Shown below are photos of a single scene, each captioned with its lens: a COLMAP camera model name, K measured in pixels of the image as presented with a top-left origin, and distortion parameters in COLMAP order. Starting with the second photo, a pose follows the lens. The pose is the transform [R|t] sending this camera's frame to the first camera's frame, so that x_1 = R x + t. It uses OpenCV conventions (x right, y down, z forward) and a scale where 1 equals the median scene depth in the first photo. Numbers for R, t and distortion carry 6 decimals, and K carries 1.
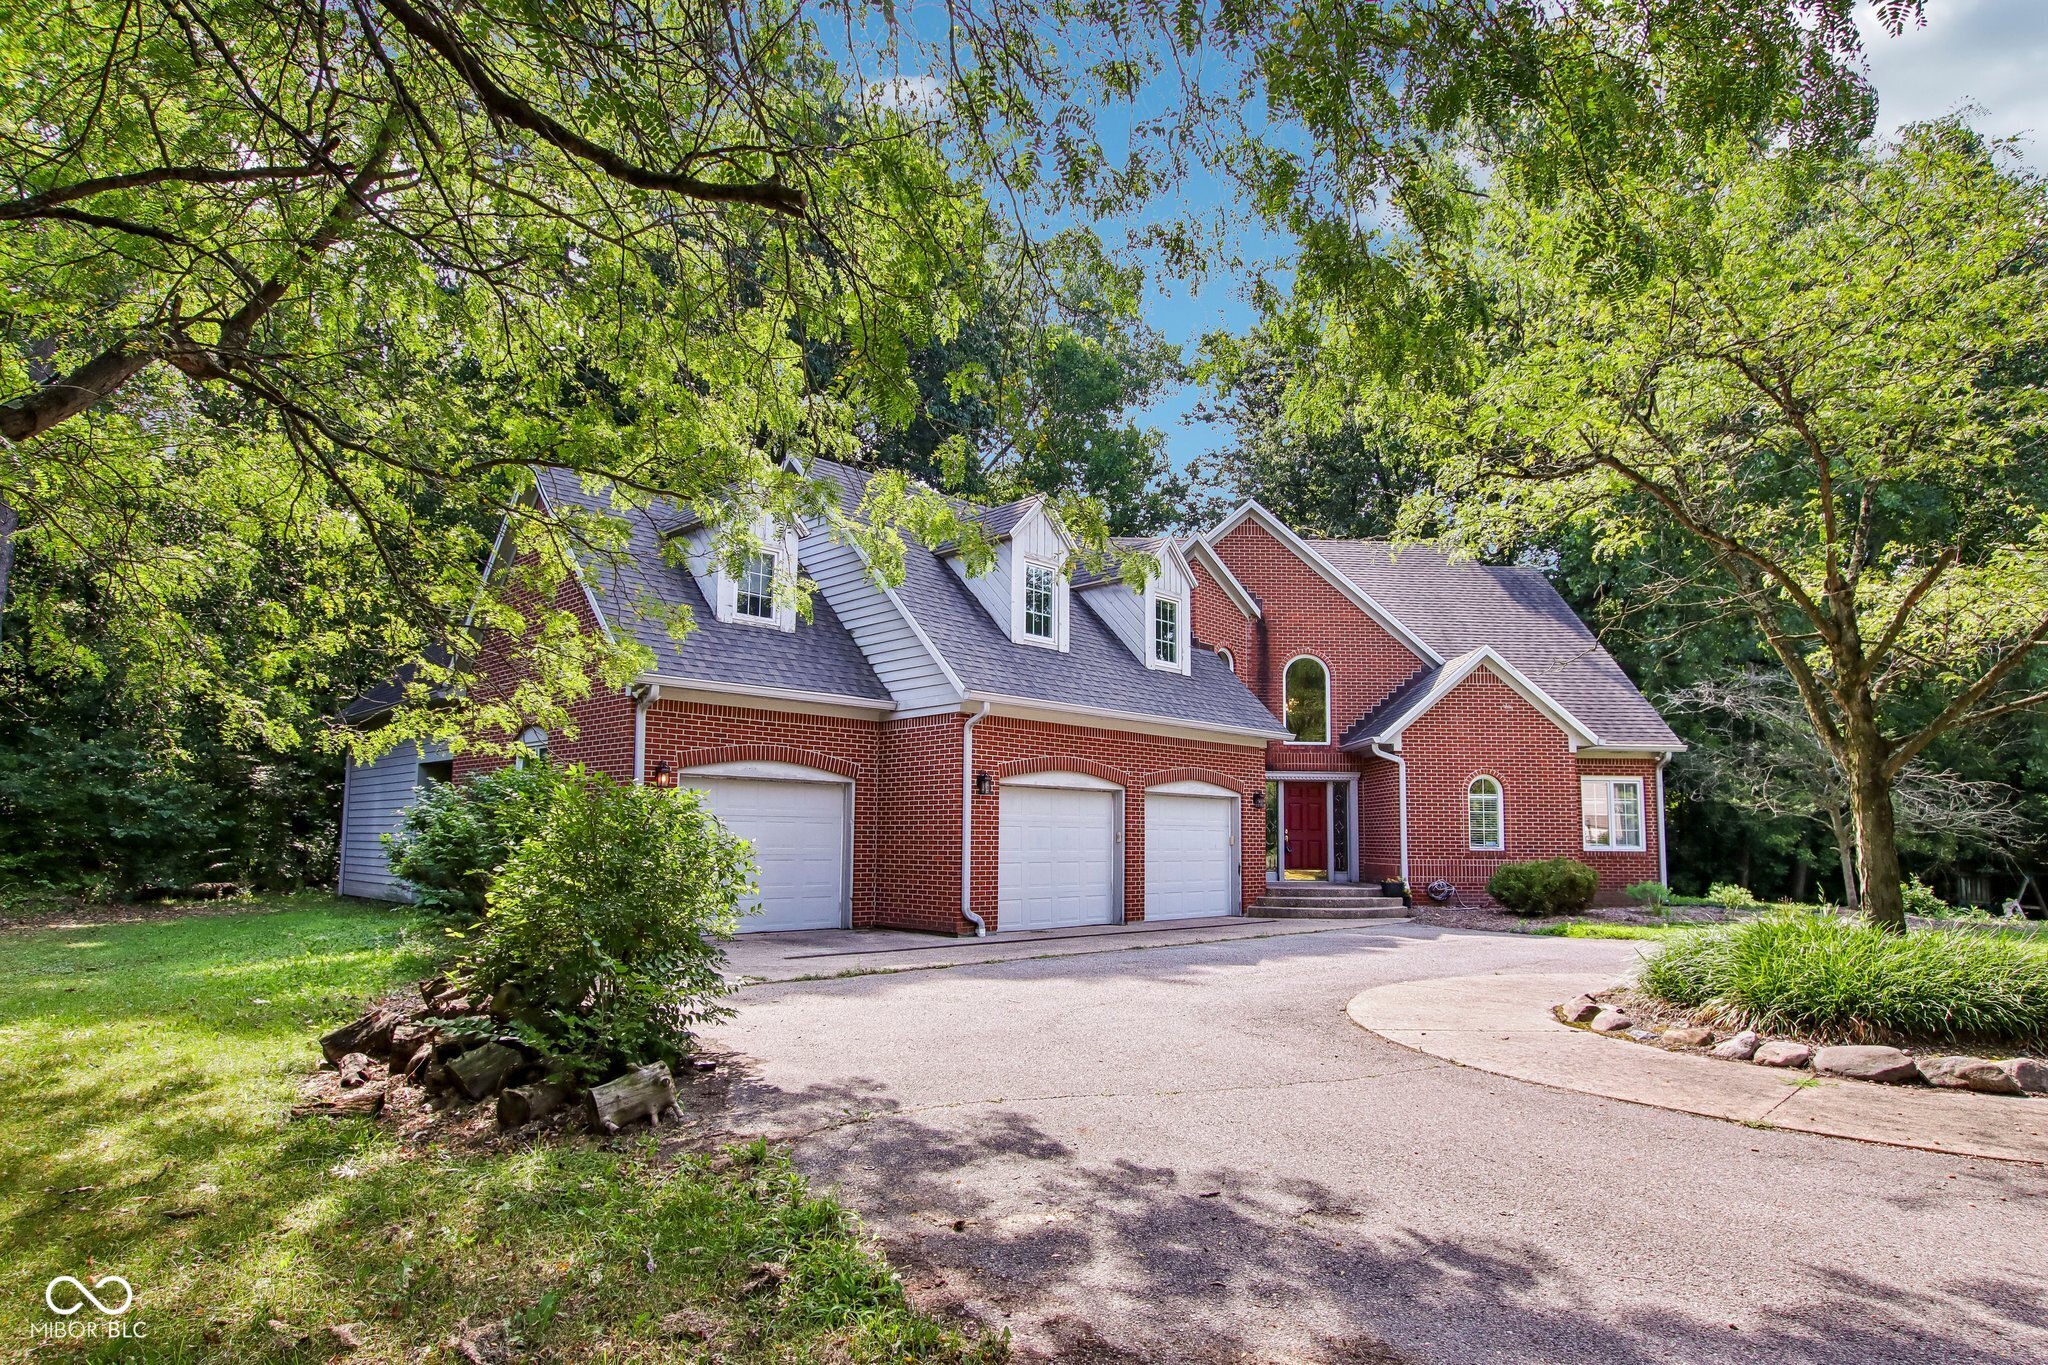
lens RADIAL K [[1115.3, 0, 1053.2], [0, 1115.3, 756.4], [0, 0, 1]] dist [0.000044, -0.039071]
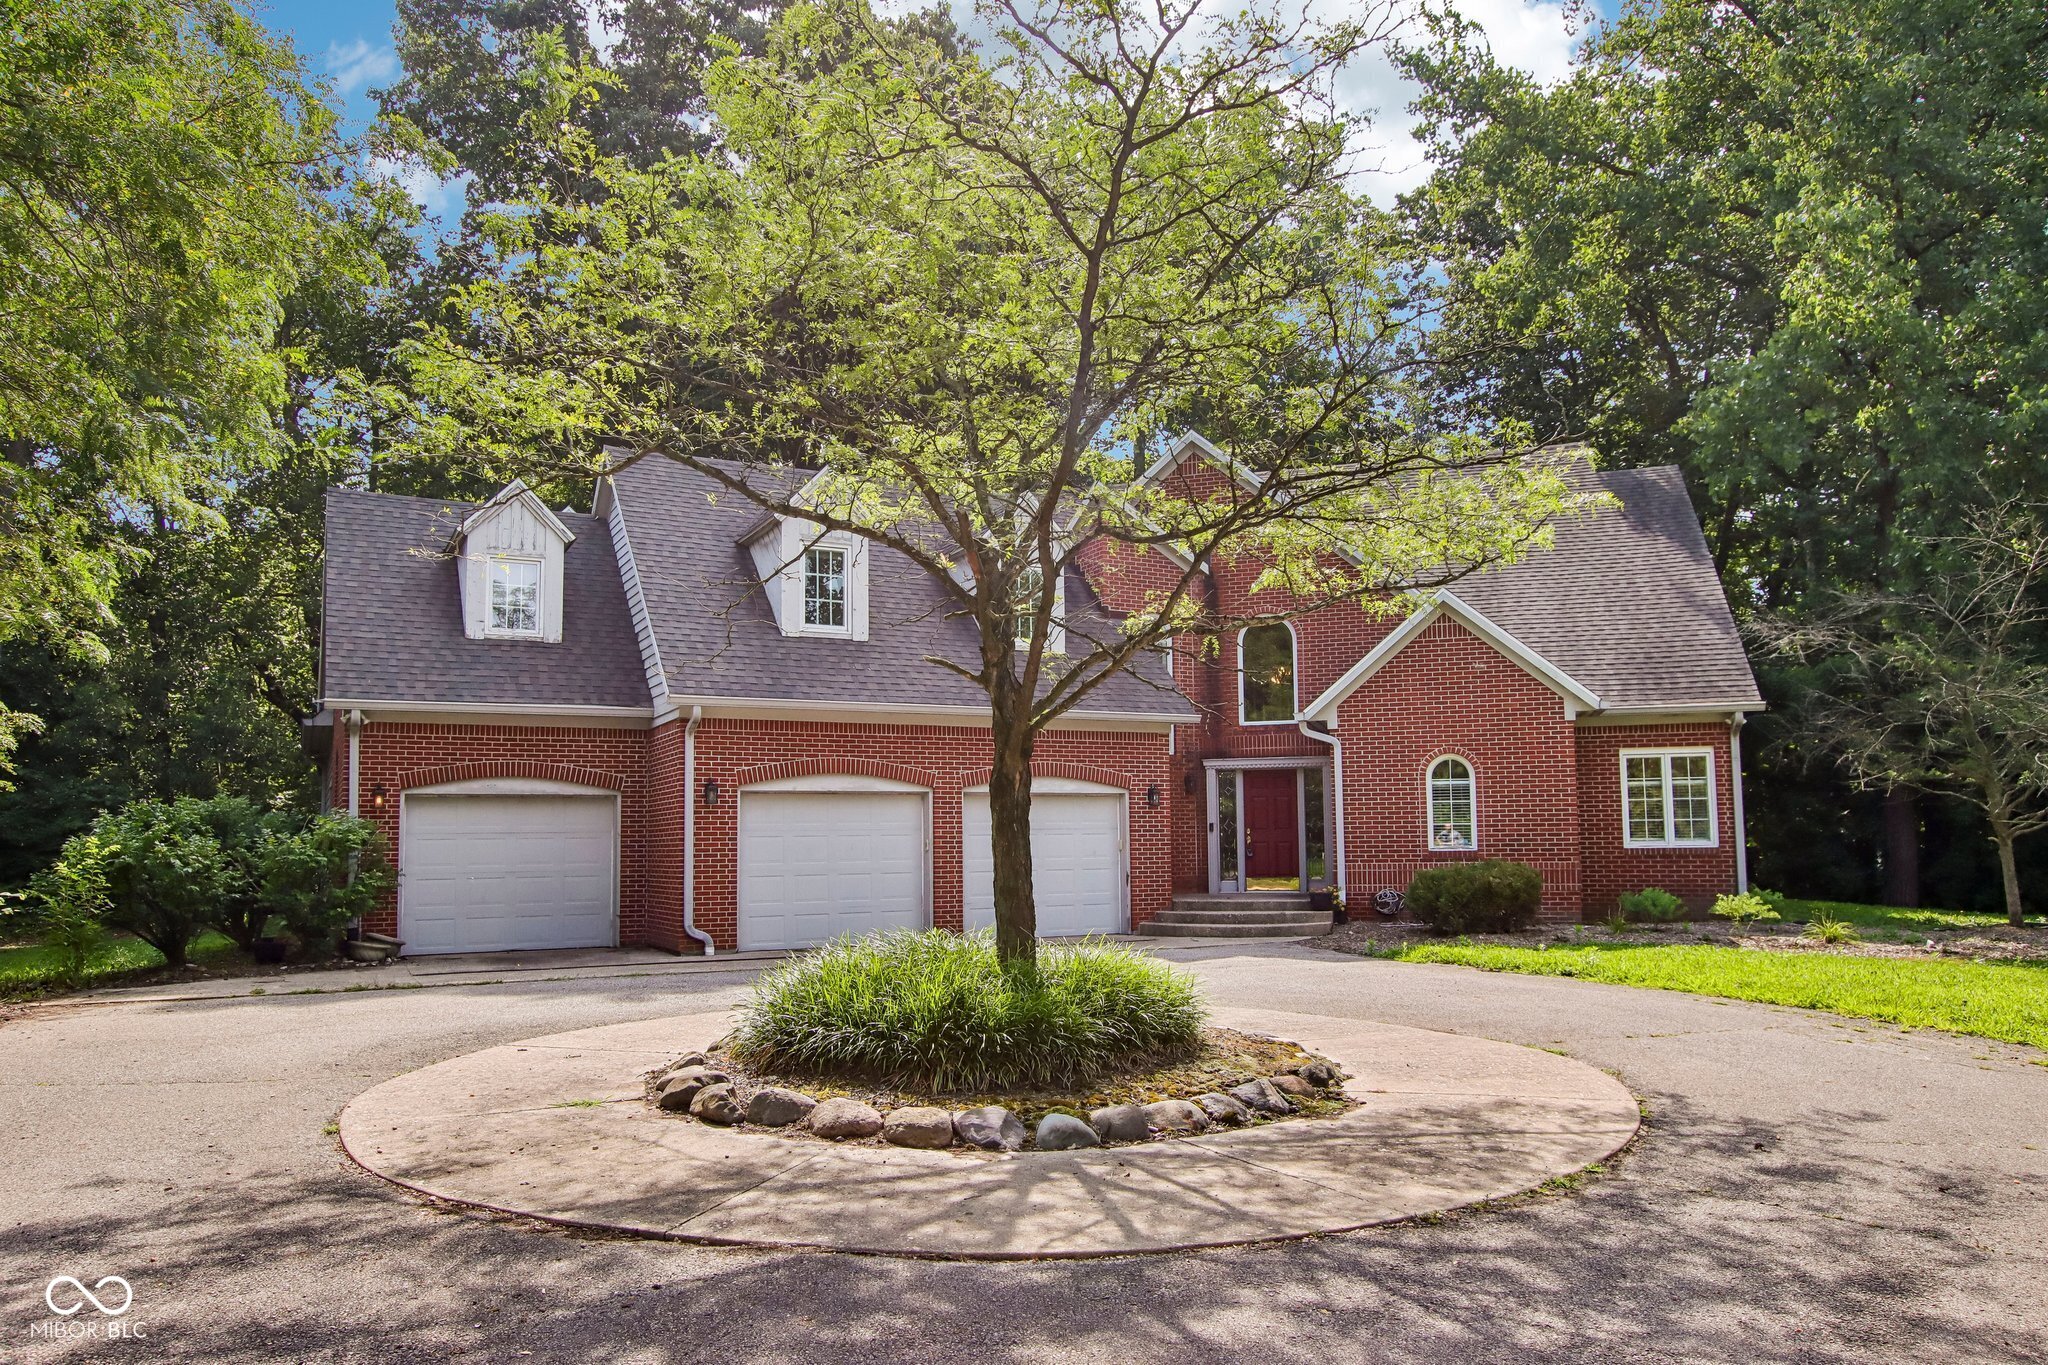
lens RADIAL K [[1363.6, 0, 1024.4], [0, 1363.6, 759.2], [0, 0, 1]] dist [0.000964, 0.000034]
pose [[0.950126, -0.040769, -0.309190, 0.411778], [0.044537, 0.998995, 0.005136, 0.001906], [0.308670, -0.018650, 0.950986, -0.004975]]
